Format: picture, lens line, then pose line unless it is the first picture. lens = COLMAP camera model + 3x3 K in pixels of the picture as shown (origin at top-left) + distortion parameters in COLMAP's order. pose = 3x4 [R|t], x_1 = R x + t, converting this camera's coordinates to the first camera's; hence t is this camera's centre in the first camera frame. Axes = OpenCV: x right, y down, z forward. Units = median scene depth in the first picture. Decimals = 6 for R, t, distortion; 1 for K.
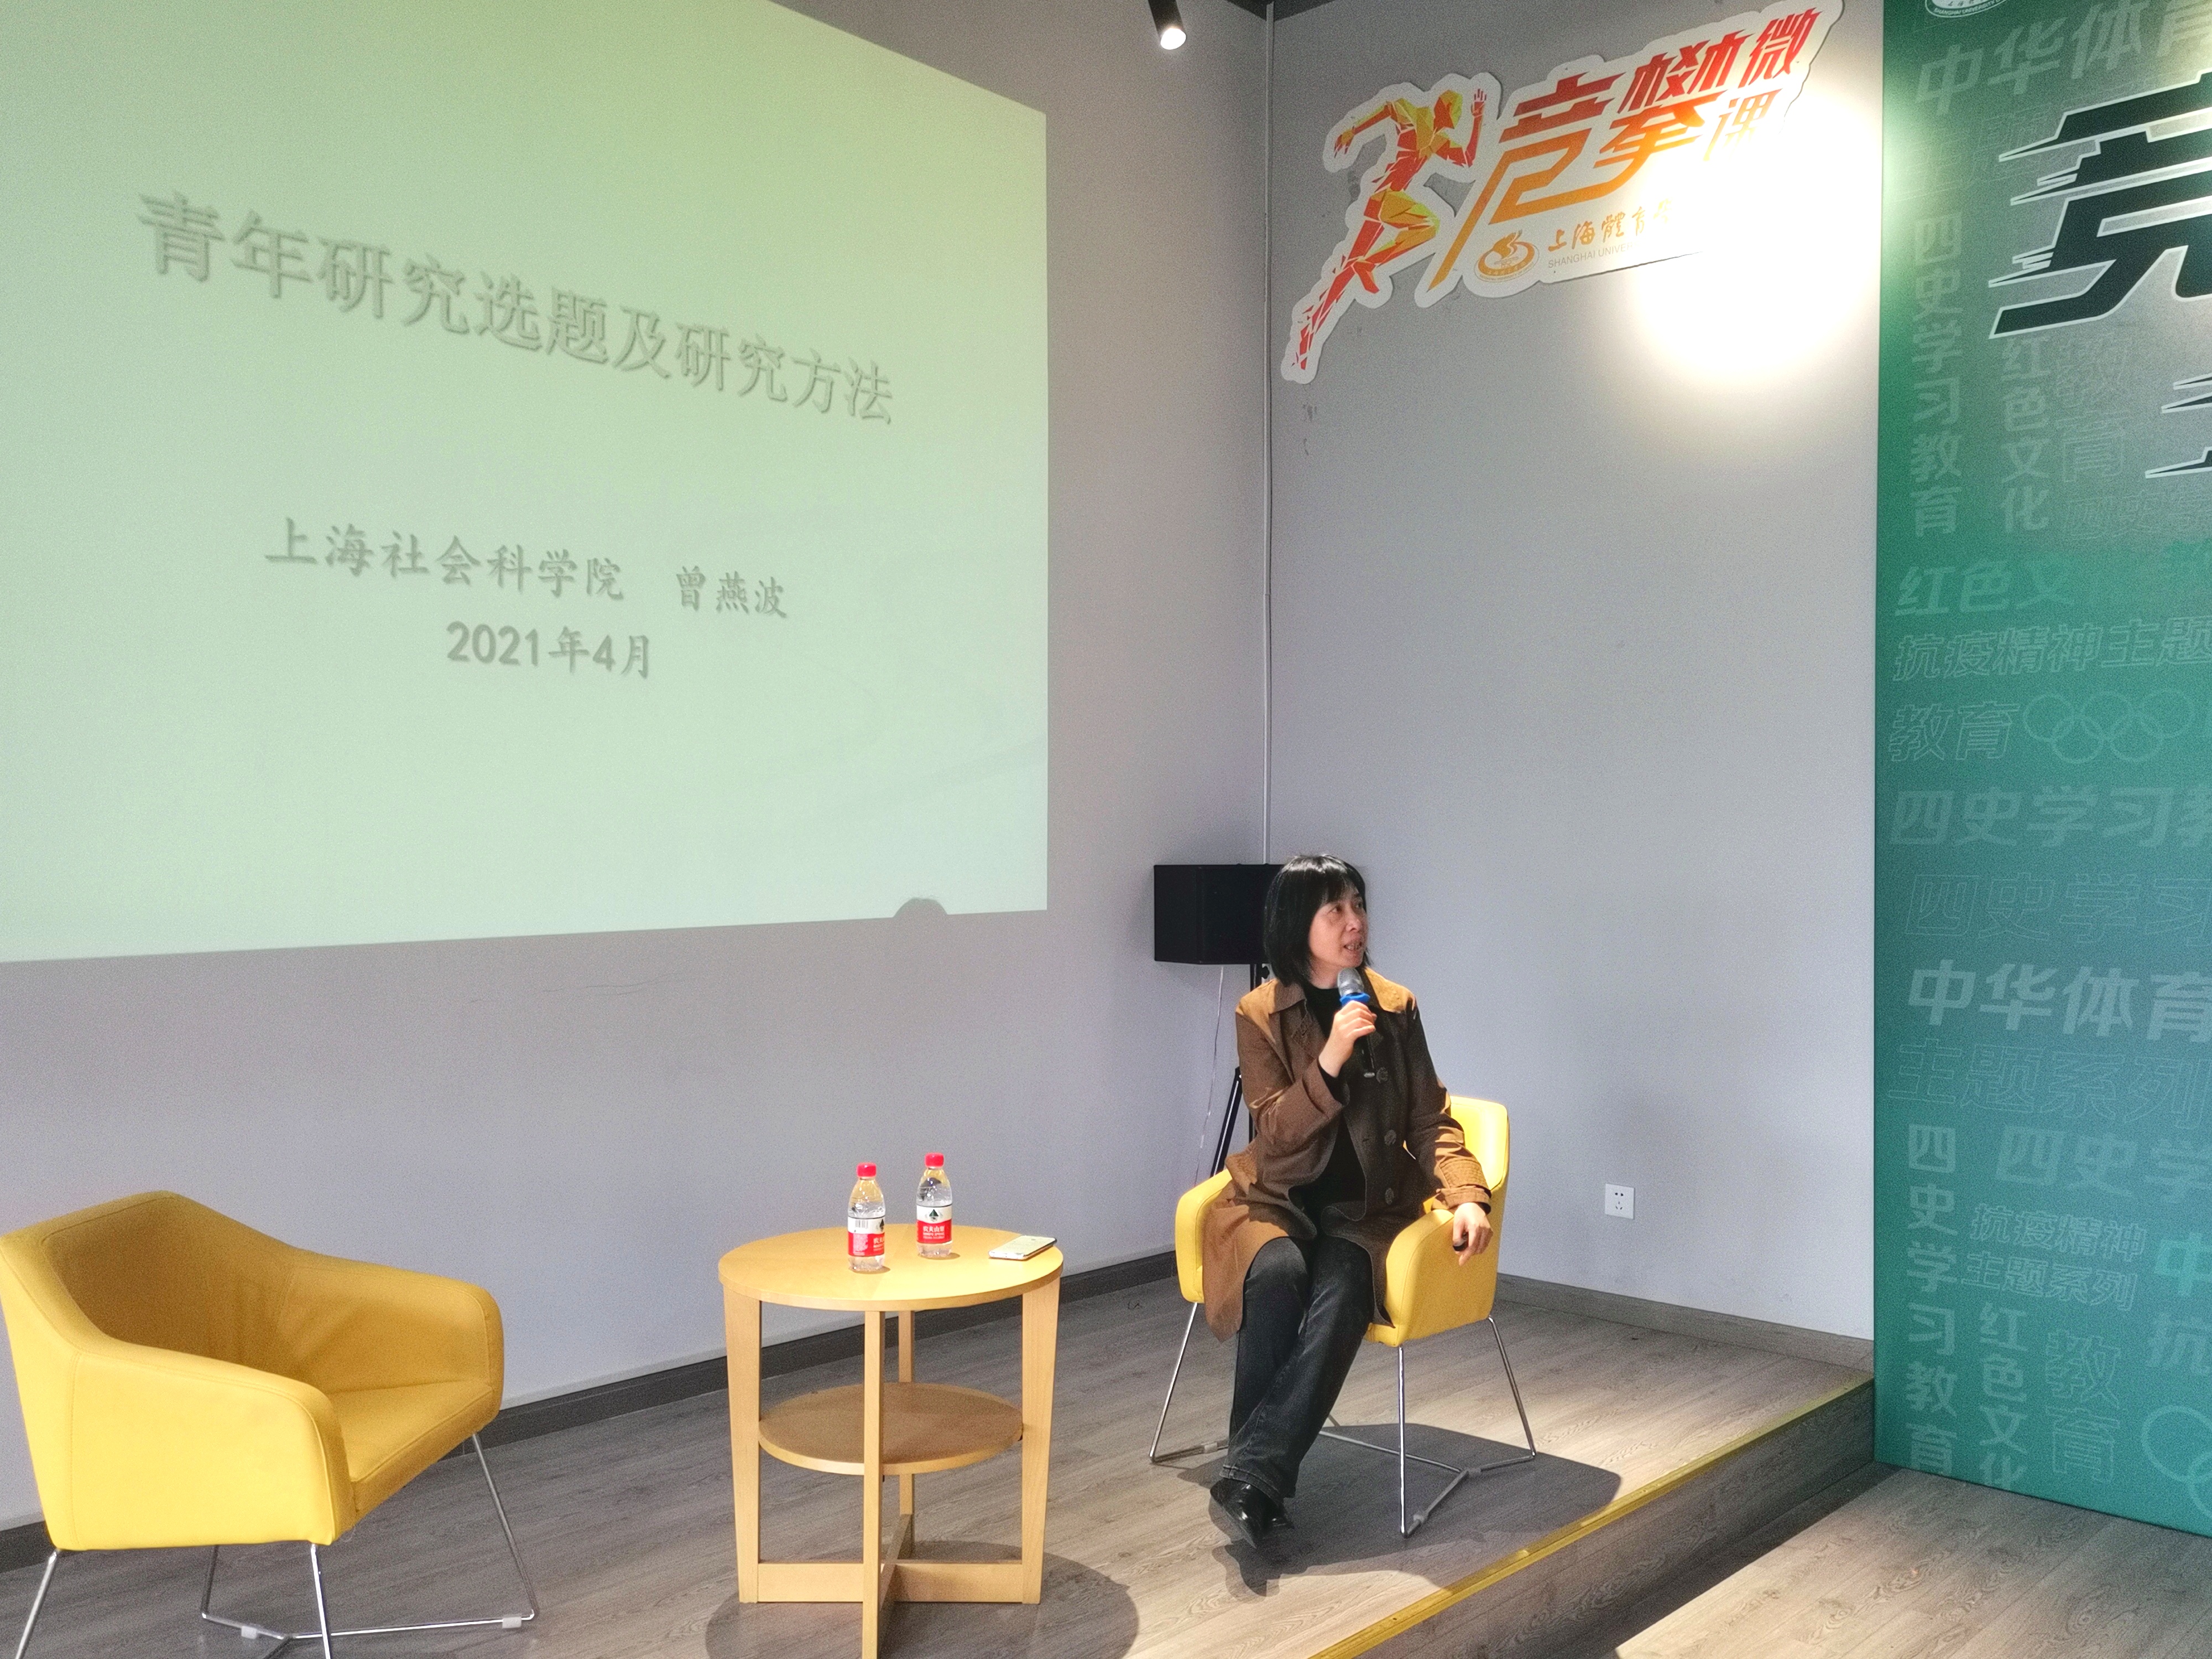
lens RADIAL K [[1876.0, 0, 1104.3], [0, 1876.0, 831.2], [0, 0, 1]] dist [0.001428, 0.008185]
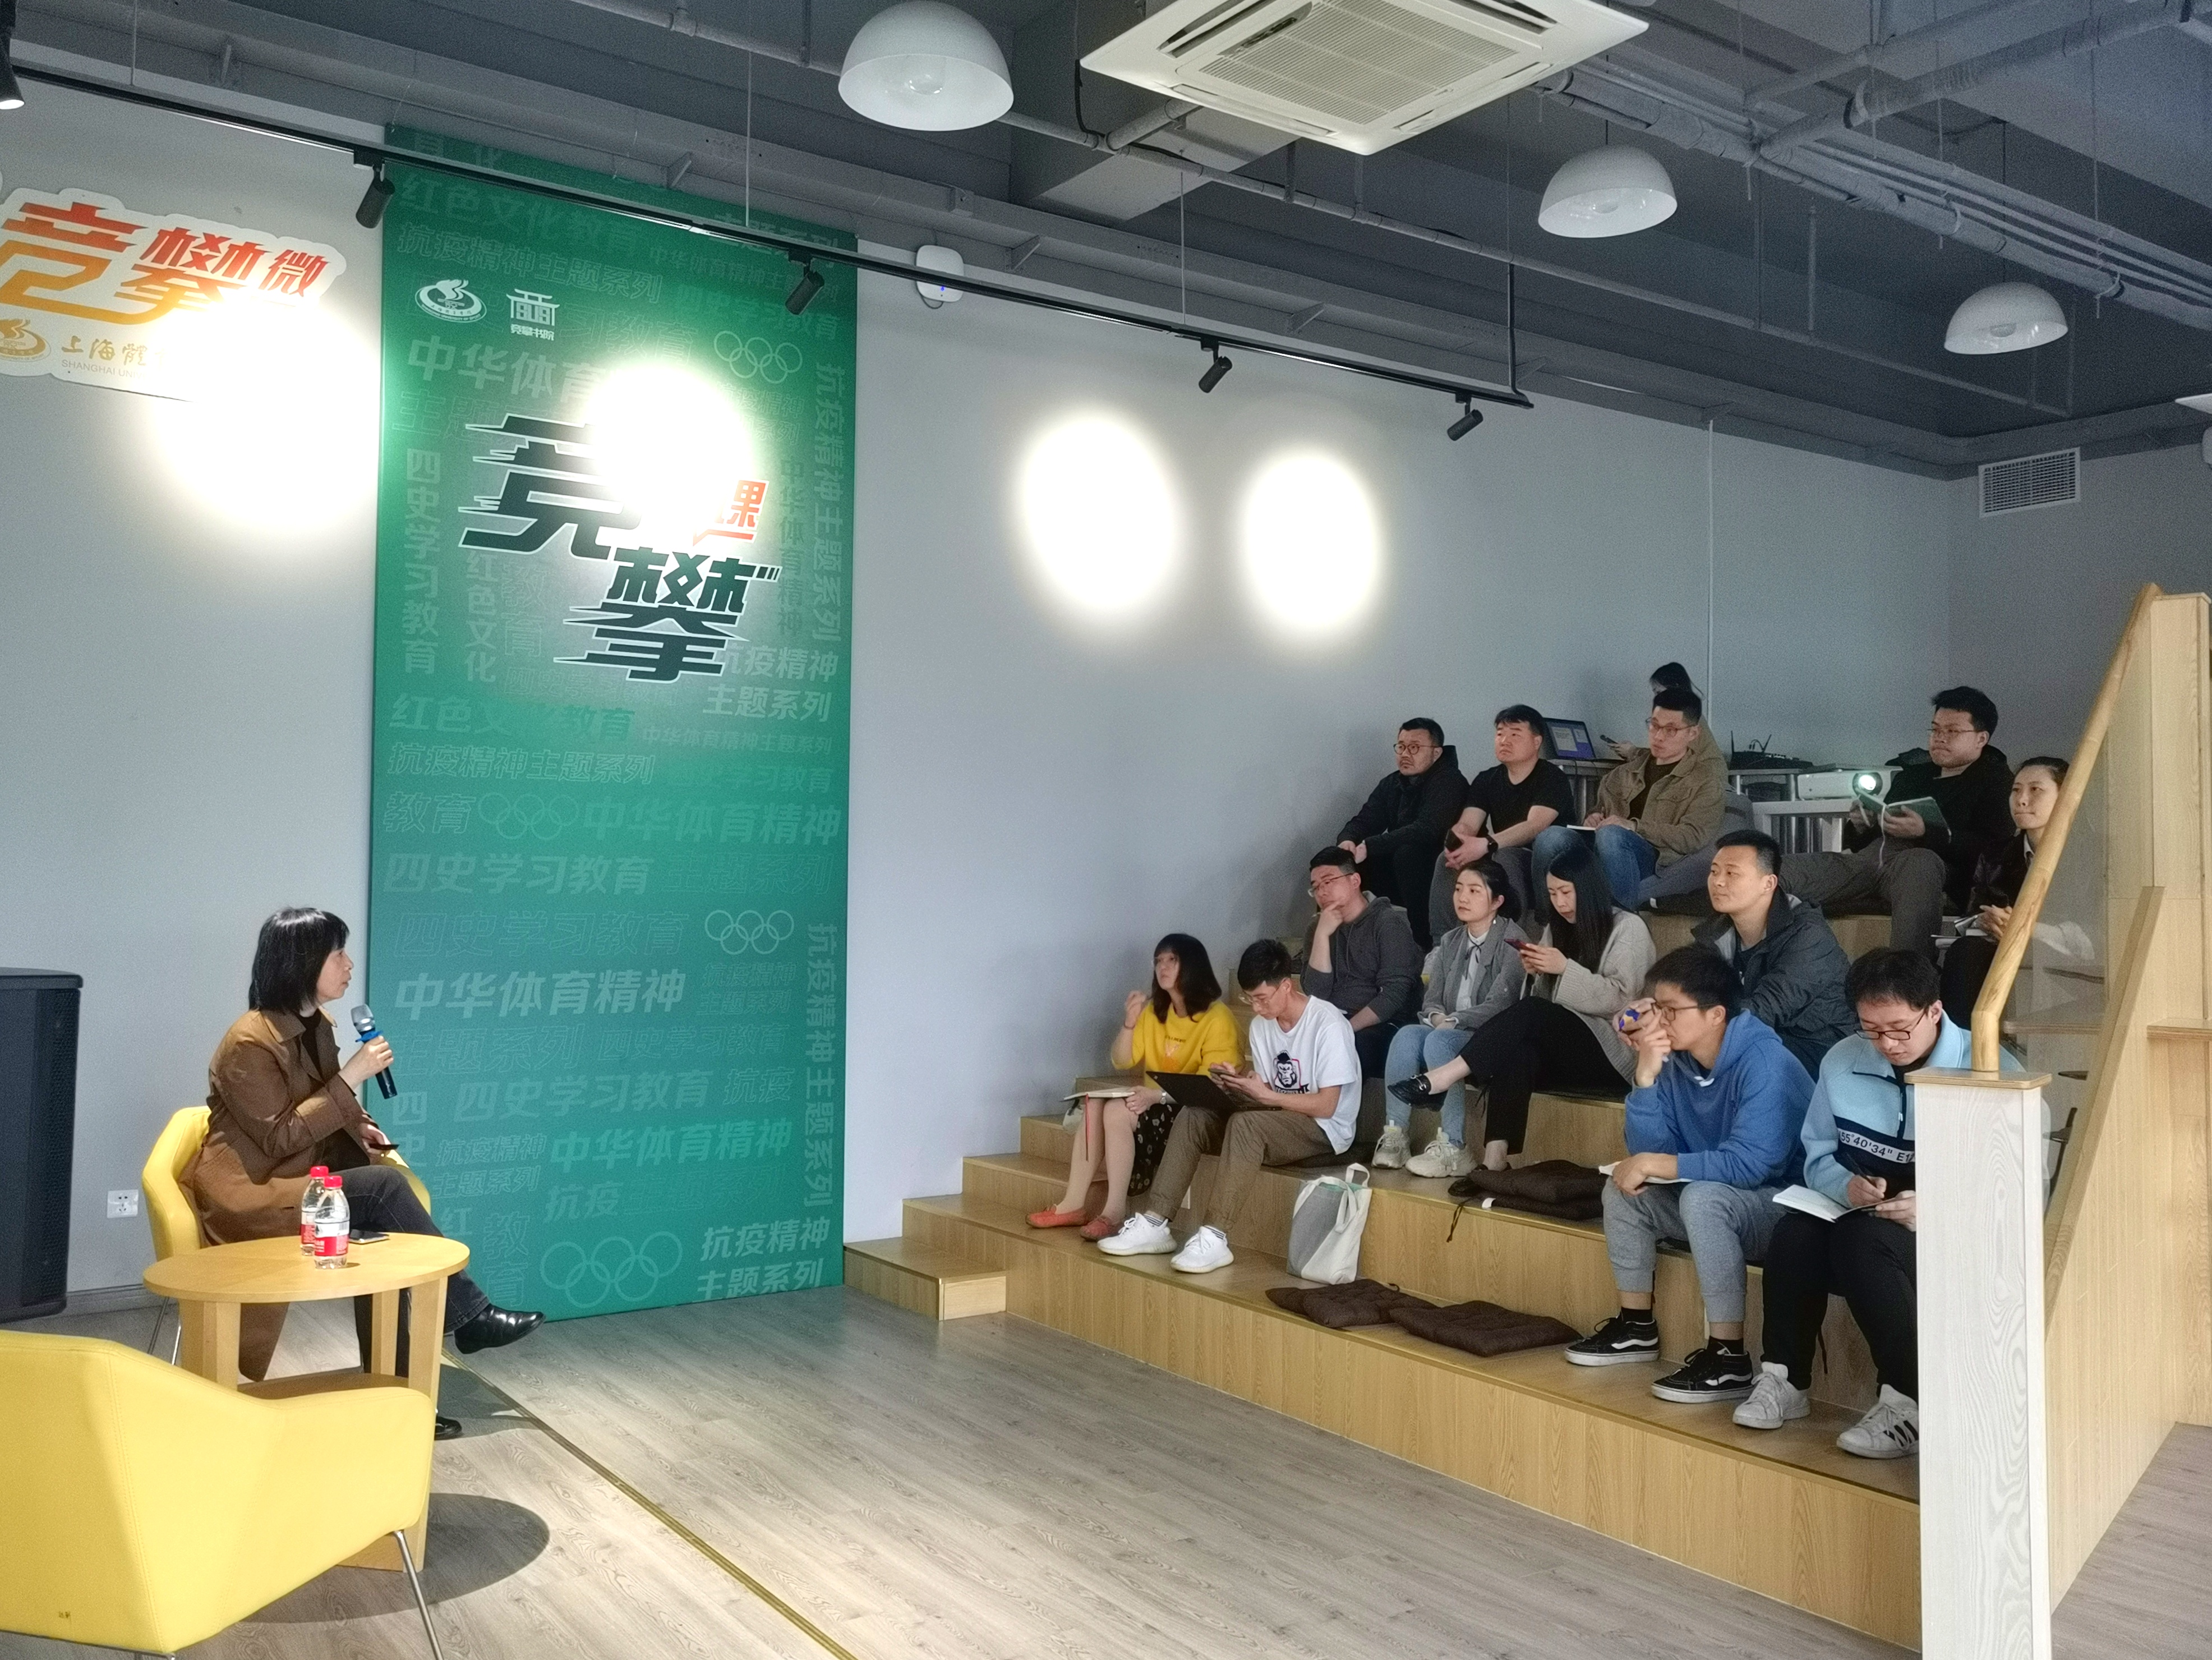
lens RADIAL K [[1829.6, 0, 1103.9], [0, 1829.6, 832.8], [0, 0, 1]] dist [-0.001510, -0.014393]
pose [[0.179304, 0.033435, 0.983225, -0.831312], [-0.008939, 0.999436, -0.032357, 0.002579], [-0.983753, -0.002987, 0.179502, 0.247026]]
